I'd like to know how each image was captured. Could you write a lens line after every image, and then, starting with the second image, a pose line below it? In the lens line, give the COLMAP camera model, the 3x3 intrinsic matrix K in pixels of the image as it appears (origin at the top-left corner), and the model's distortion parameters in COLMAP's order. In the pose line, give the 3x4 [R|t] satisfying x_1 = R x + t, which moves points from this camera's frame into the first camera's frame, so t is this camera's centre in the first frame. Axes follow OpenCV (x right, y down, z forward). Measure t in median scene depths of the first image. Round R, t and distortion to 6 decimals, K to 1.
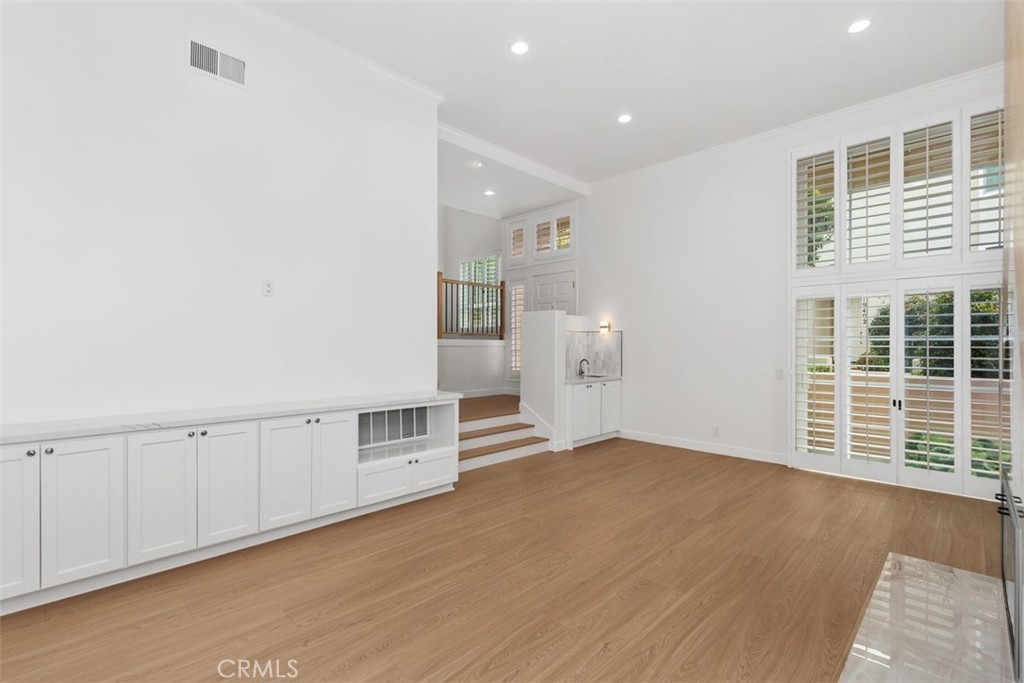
lens RADIAL K [[464.9, 0, 494.5], [0, 464.9, 346.9], [0, 0, 1]] dist [0.001240, -0.001009]
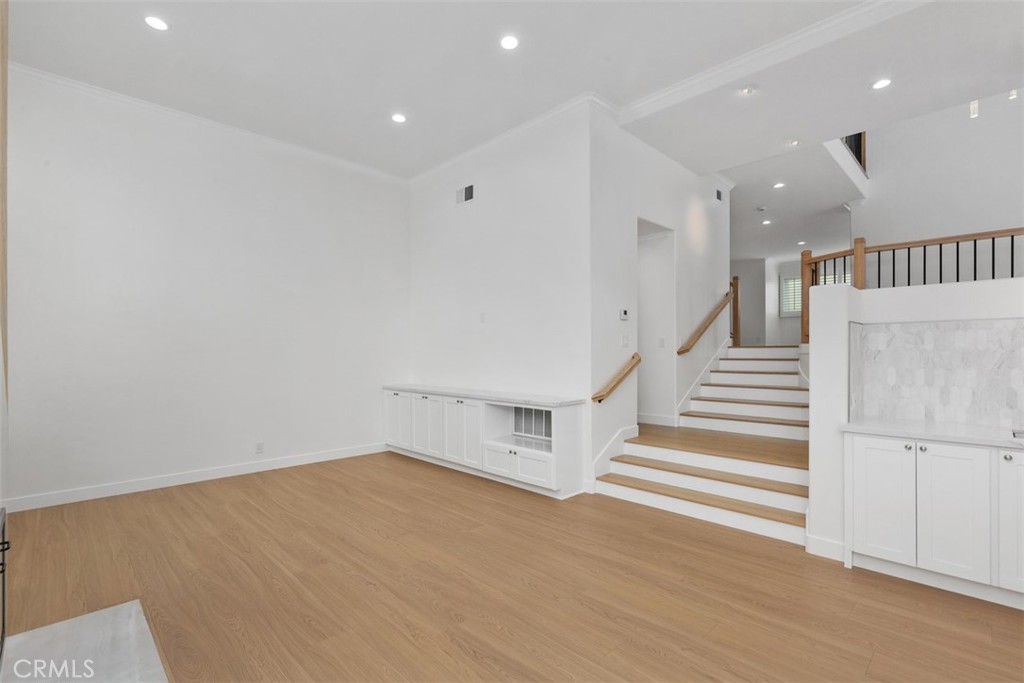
lens RADIAL K [[464.9, 0, 509.6], [0, 464.9, 352.9], [0, 0, 1]] dist [0.001240, -0.001009]
pose [[0.005611, -0.001839, -0.999983, 0.909005], [-0.002246, 0.999996, -0.001852, -0.002088], [0.999982, 0.002256, 0.005607, 0.895826]]
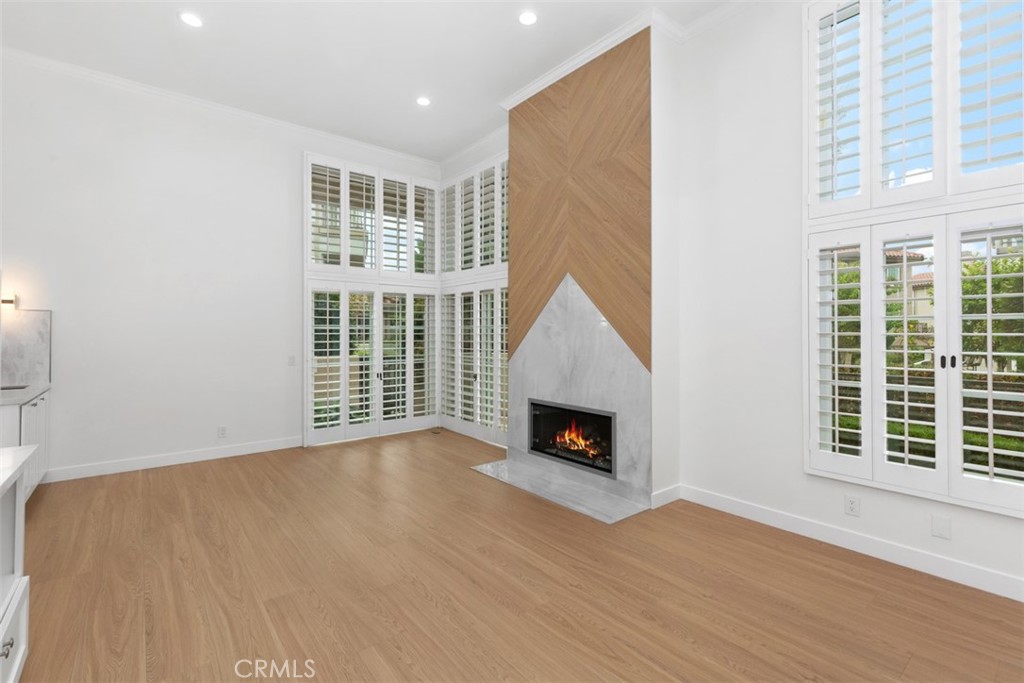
lens RADIAL K [[464.9, 0, 517.7], [0, 464.9, 327.0], [0, 0, 1]] dist [0.001240, -0.001009]
pose [[0.078872, 0.011191, 0.996822, -0.470740], [0.005167, 0.999919, -0.011635, -0.002125], [-0.996871, 0.006068, 0.078808, 0.512225]]
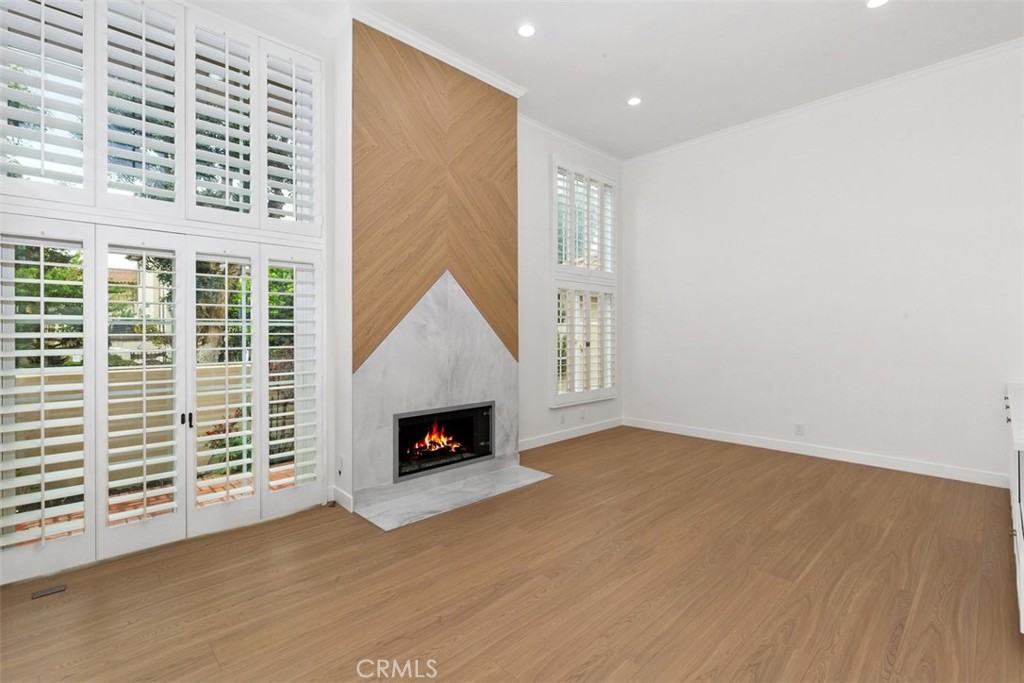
lens RADIAL K [[464.9, 0, 501.3], [0, 464.9, 329.0], [0, 0, 1]] dist [0.001240, -0.001009]
pose [[-0.999957, 0.000685, 0.009196, 0.415004], [0.000653, 0.999994, -0.003525, -0.004166], [-0.009199, -0.003519, -0.999951, 1.444286]]
